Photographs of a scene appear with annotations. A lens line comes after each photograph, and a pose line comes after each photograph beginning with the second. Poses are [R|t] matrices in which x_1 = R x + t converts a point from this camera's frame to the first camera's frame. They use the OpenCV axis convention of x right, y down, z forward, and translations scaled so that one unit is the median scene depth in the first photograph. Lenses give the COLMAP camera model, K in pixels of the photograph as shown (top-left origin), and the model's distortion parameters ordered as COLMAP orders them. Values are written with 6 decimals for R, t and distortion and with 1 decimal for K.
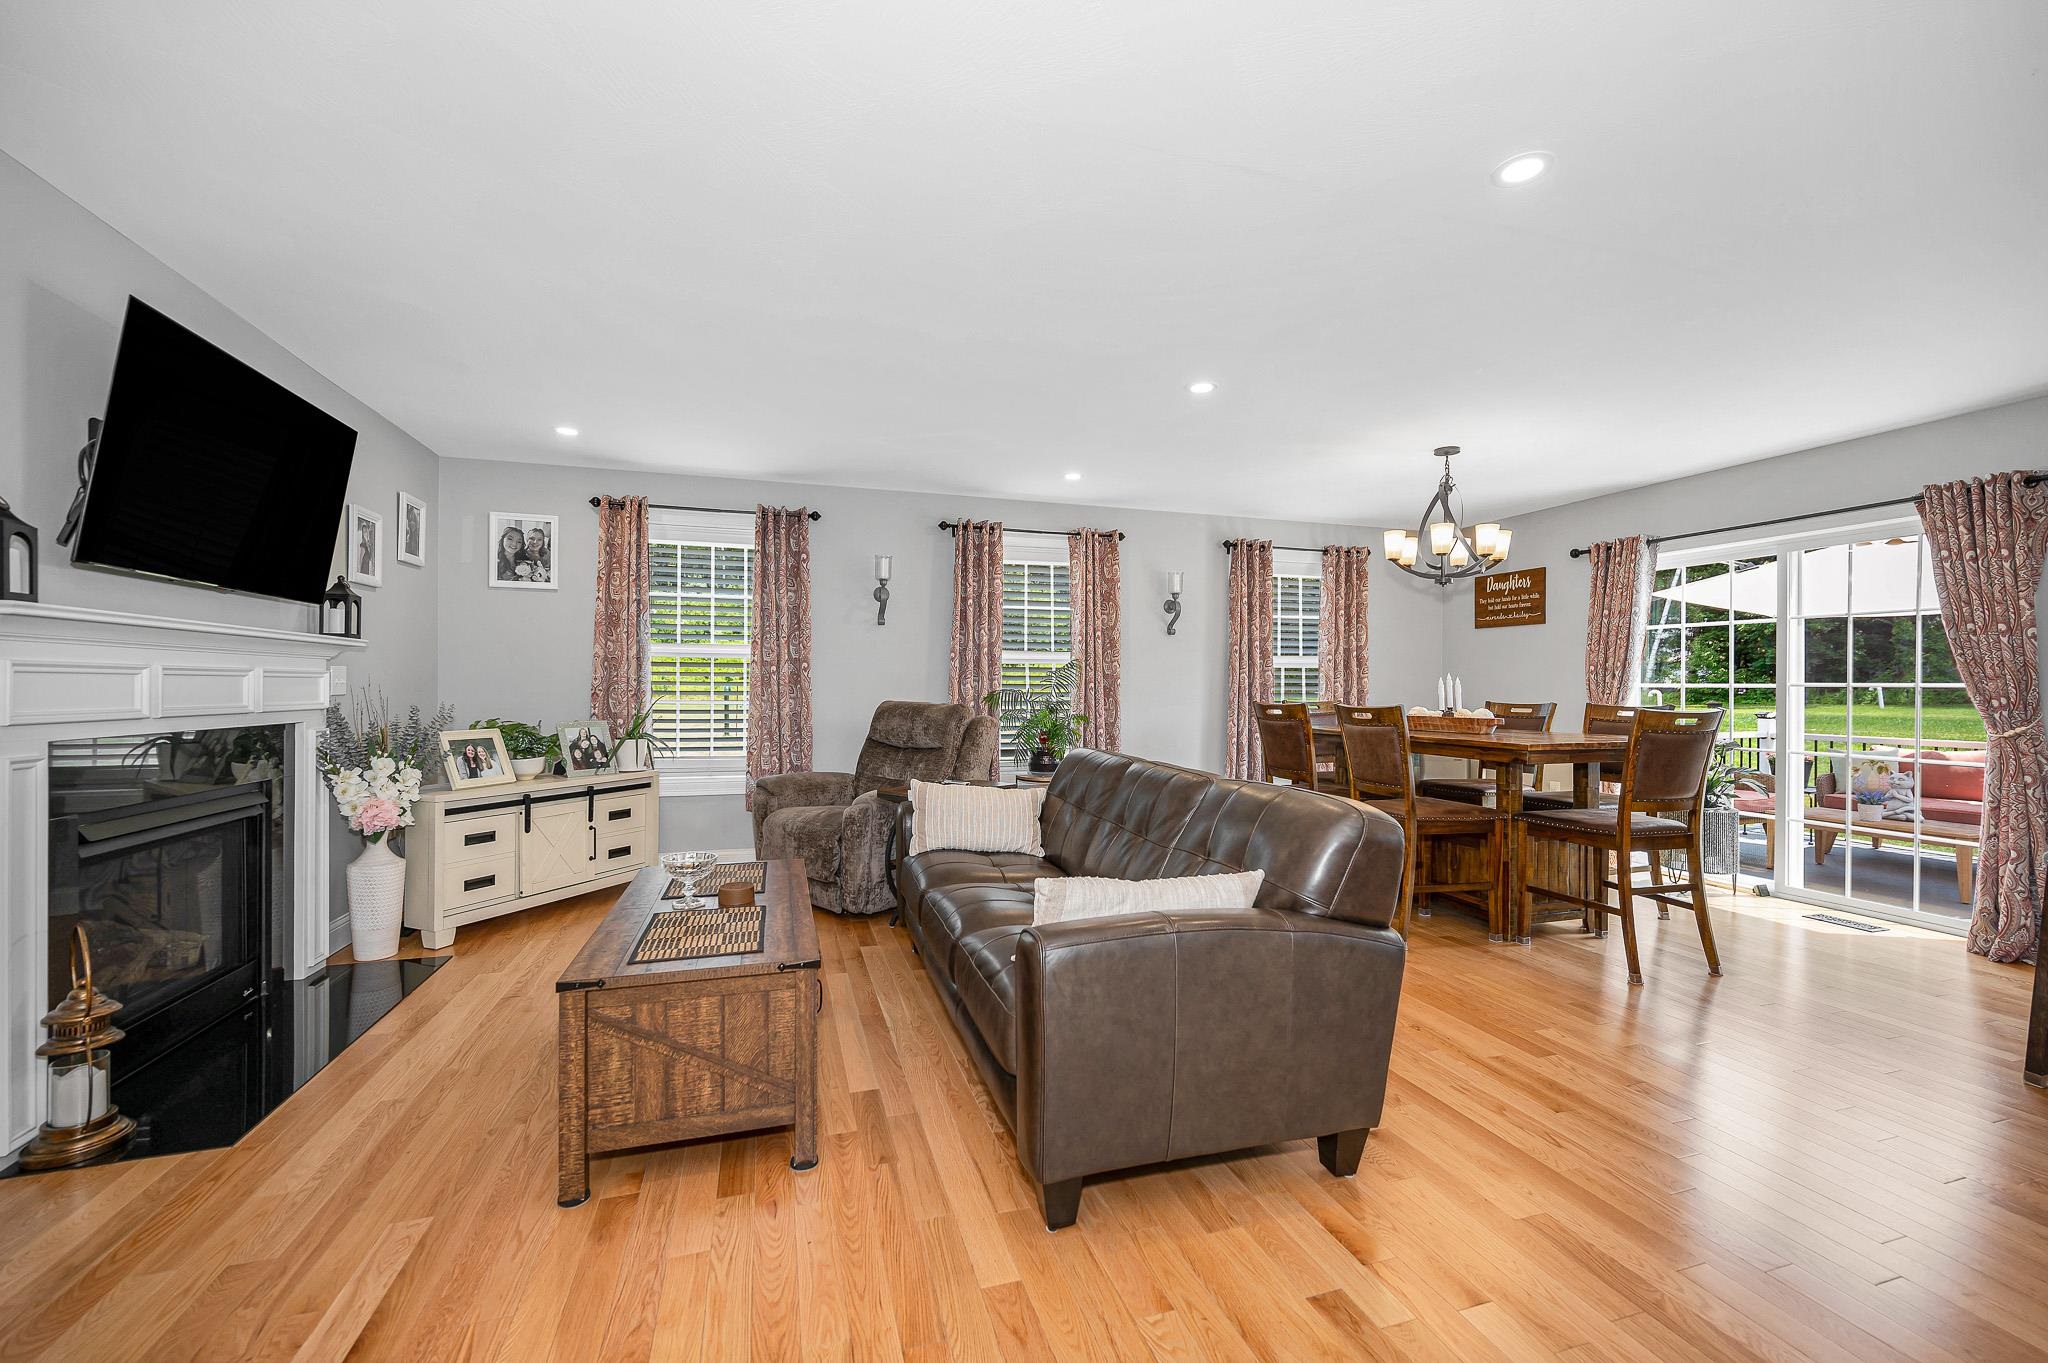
lens RADIAL K [[828.4, 0, 1023.5], [0, 828.4, 684.8], [0, 0, 1]] dist [-0.000799, -0.000444]
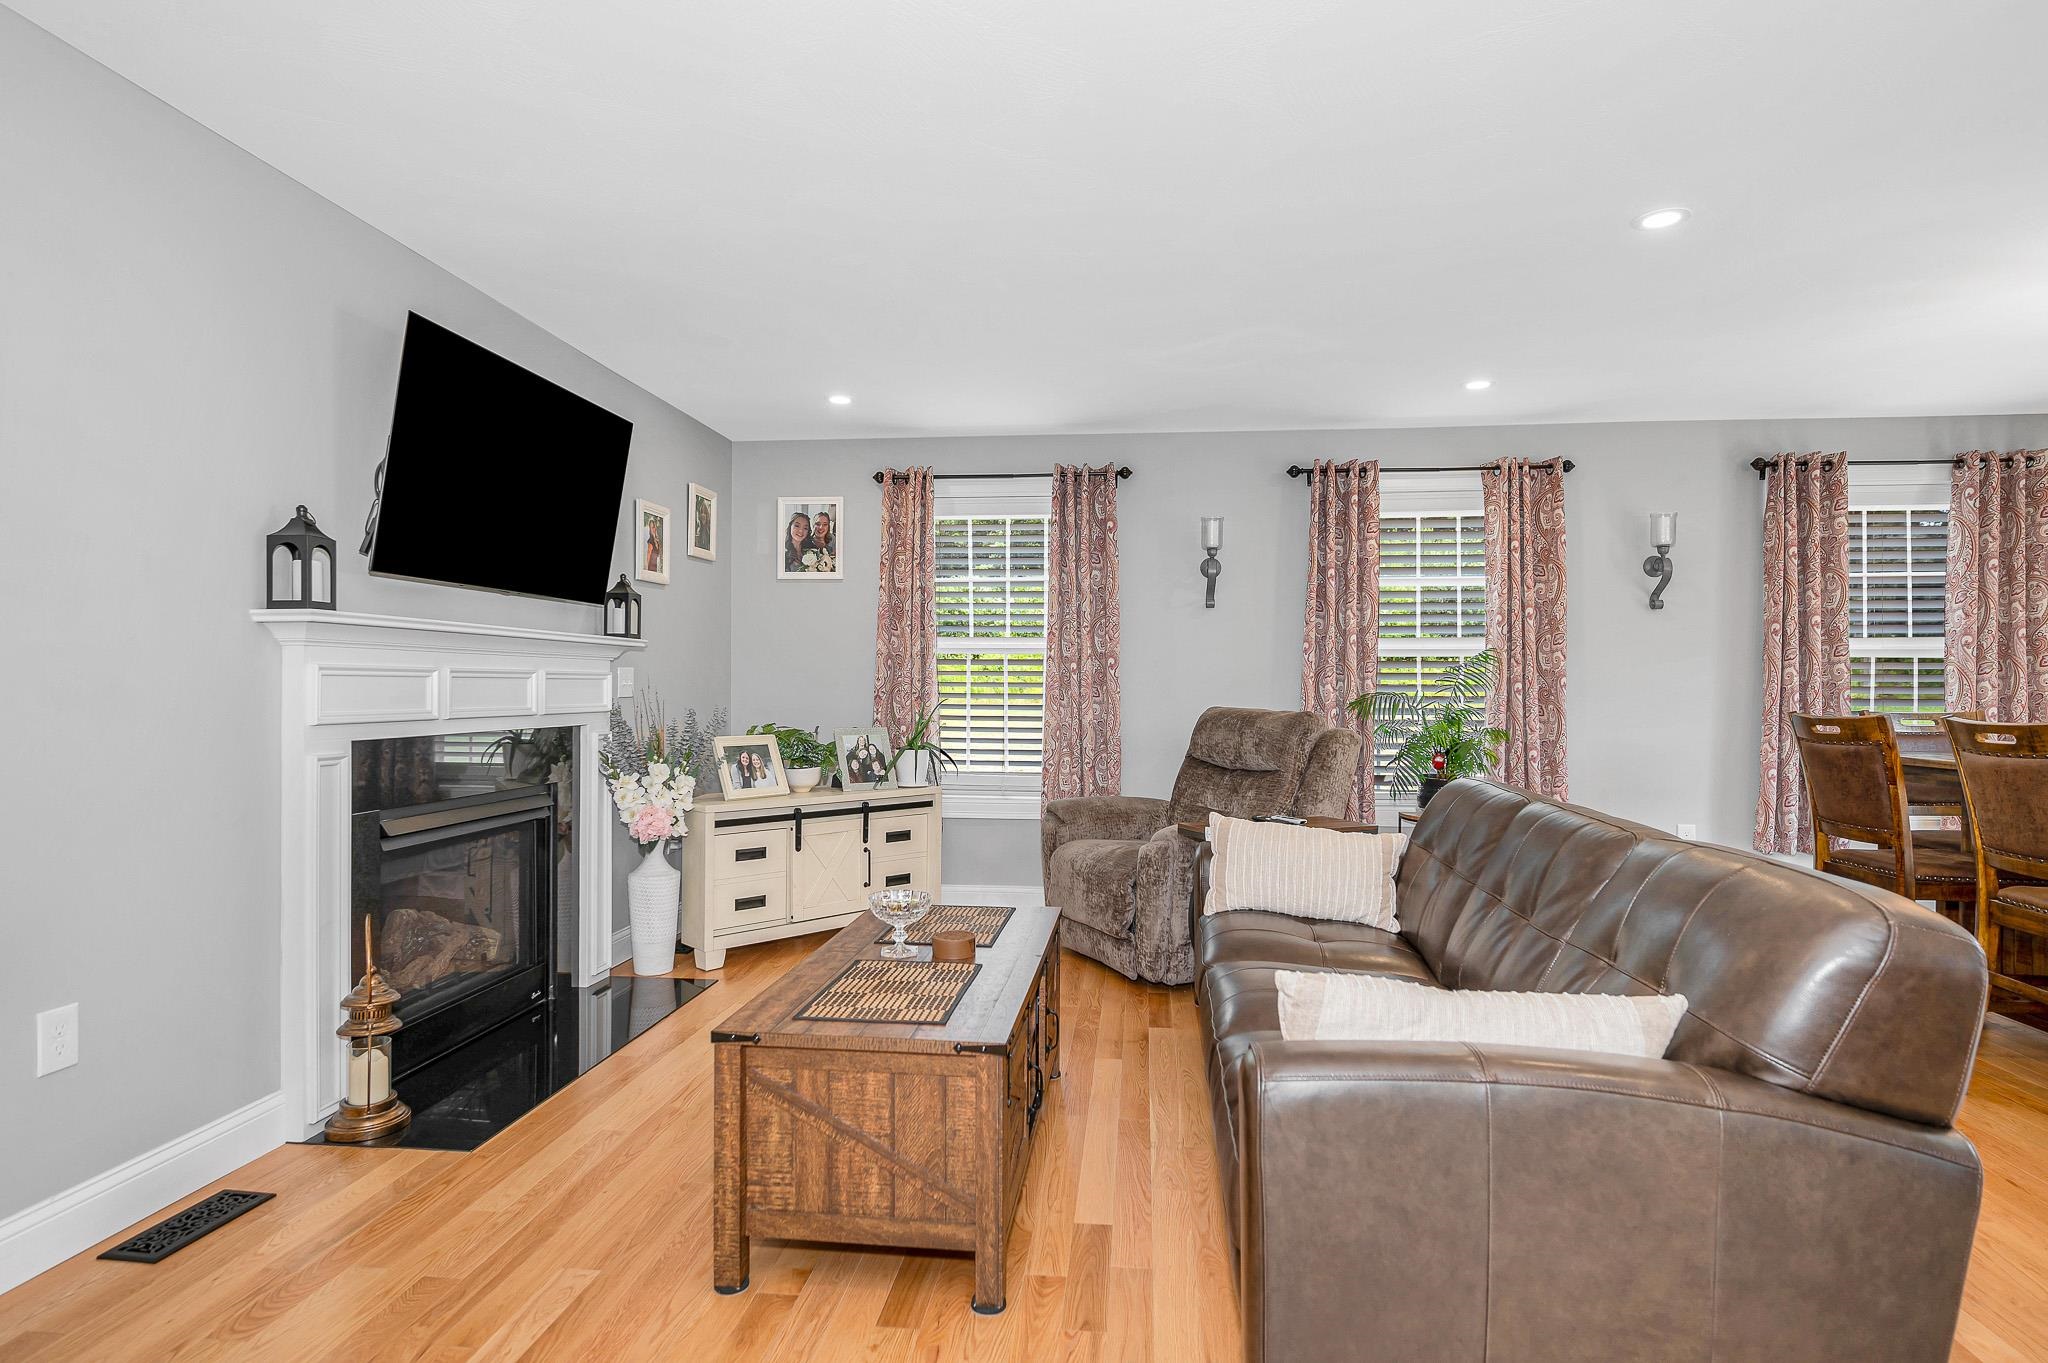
lens RADIAL K [[1044.9, 0, 1024.0], [0, 1044.9, 681.5], [0, 0, 1]] dist [-0.000684, -0.001752]
pose [[0.914962, -0.002692, -0.403532, 0.080972], [0.001144, 0.999991, -0.004078, -0.000427], [0.403539, 0.003270, 0.914956, 0.060453]]
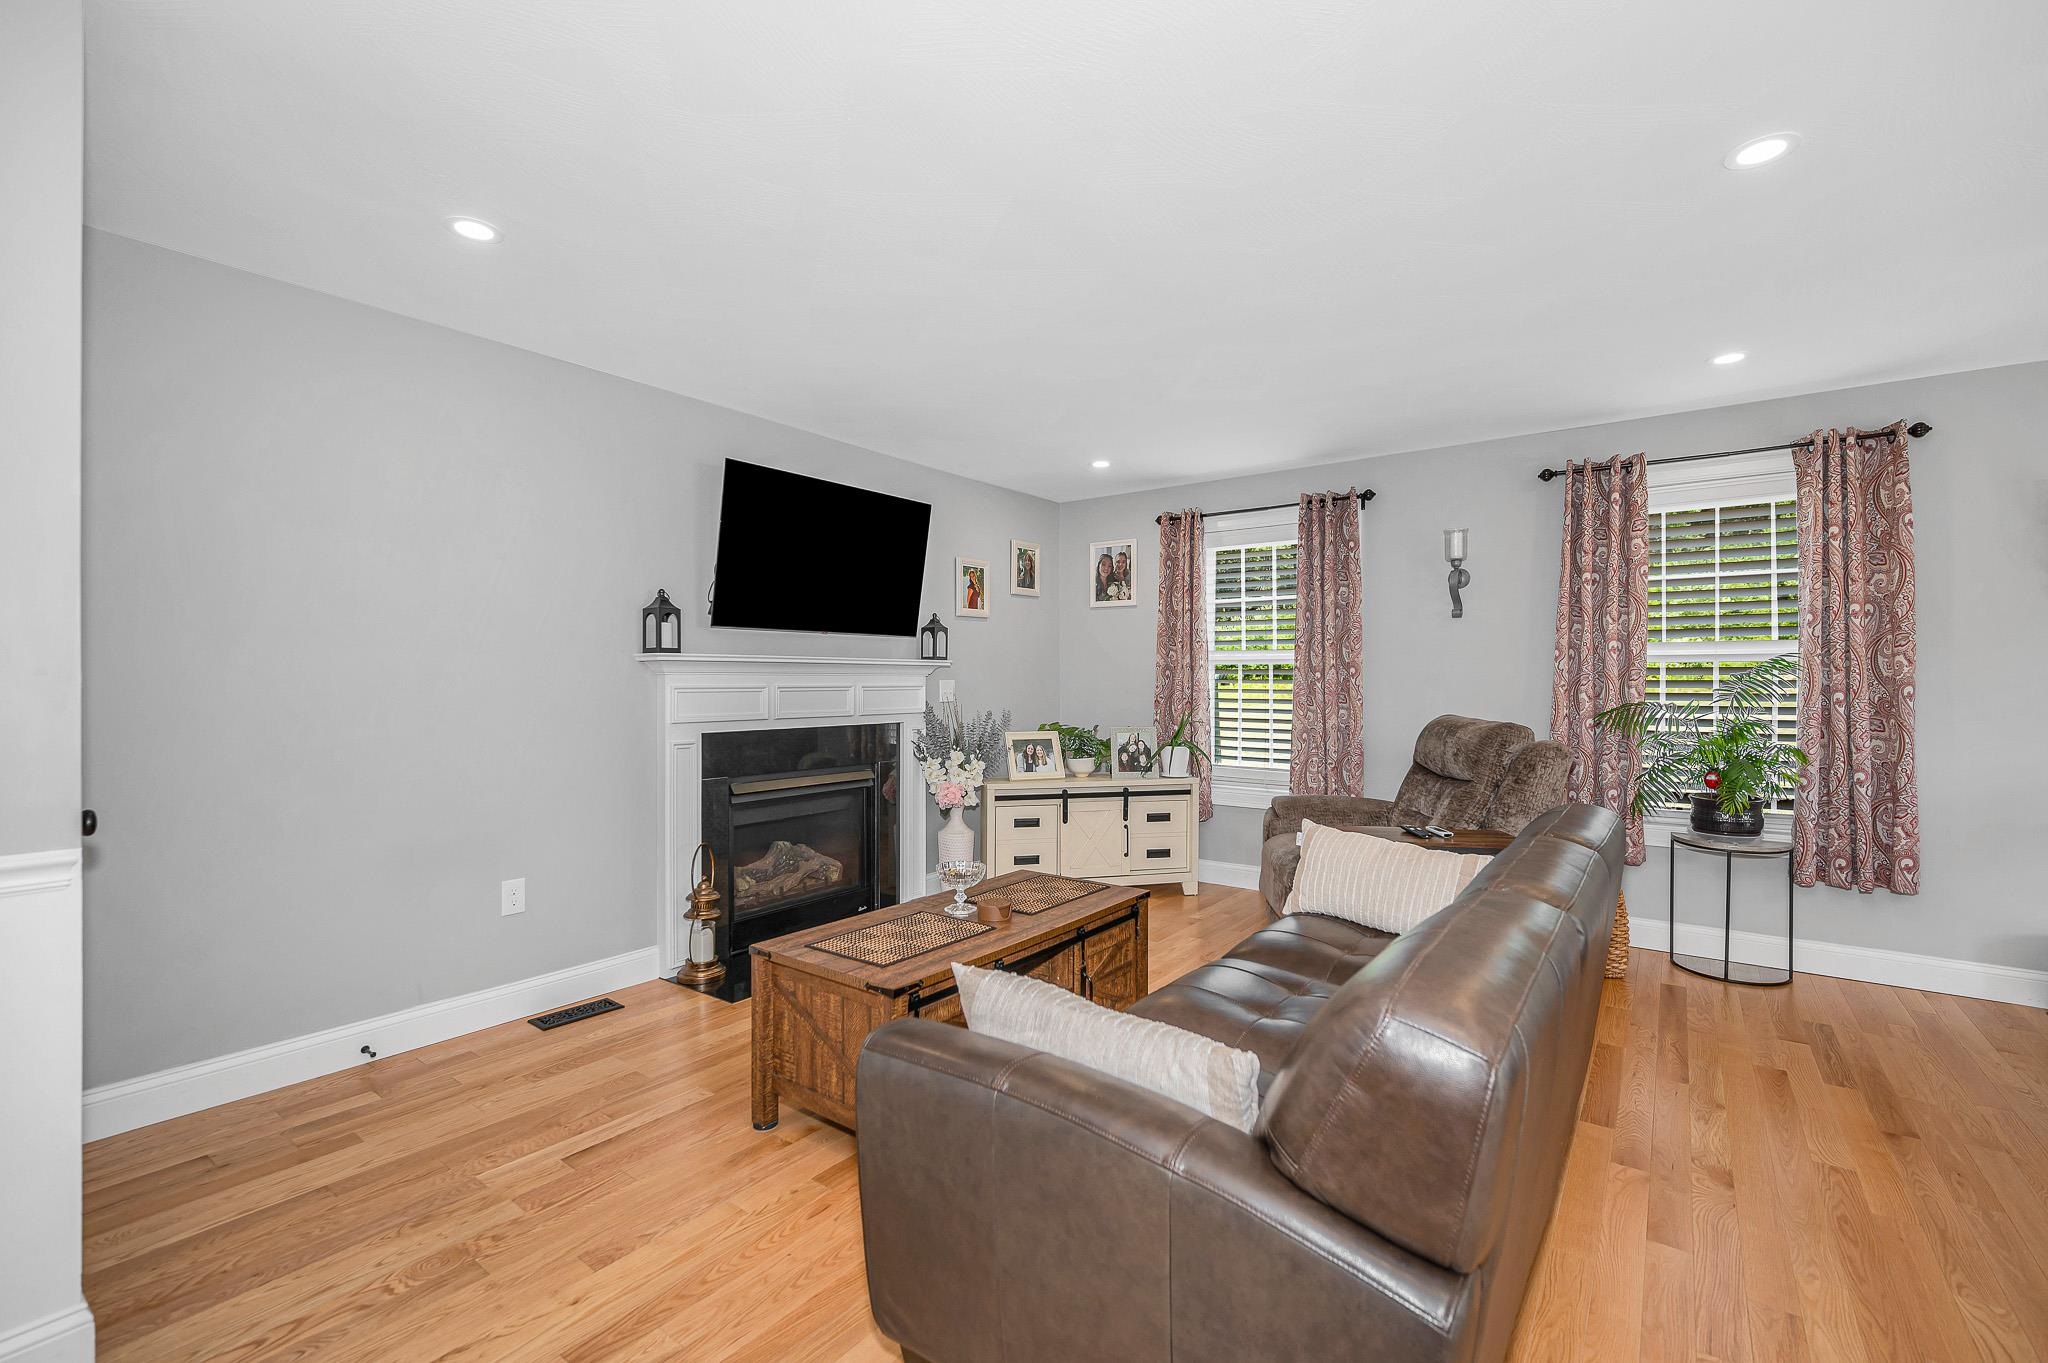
lens RADIAL K [[867.9, 0, 1054.8], [0, 867.9, 678.8], [0, 0, 1]] dist [-0.002391, -0.000272]
pose [[0.591716, -0.004198, -0.806135, 0.353819], [0.003784, 0.999990, -0.002430, -0.018173], [0.806138, -0.001613, 0.591726, 0.273285]]
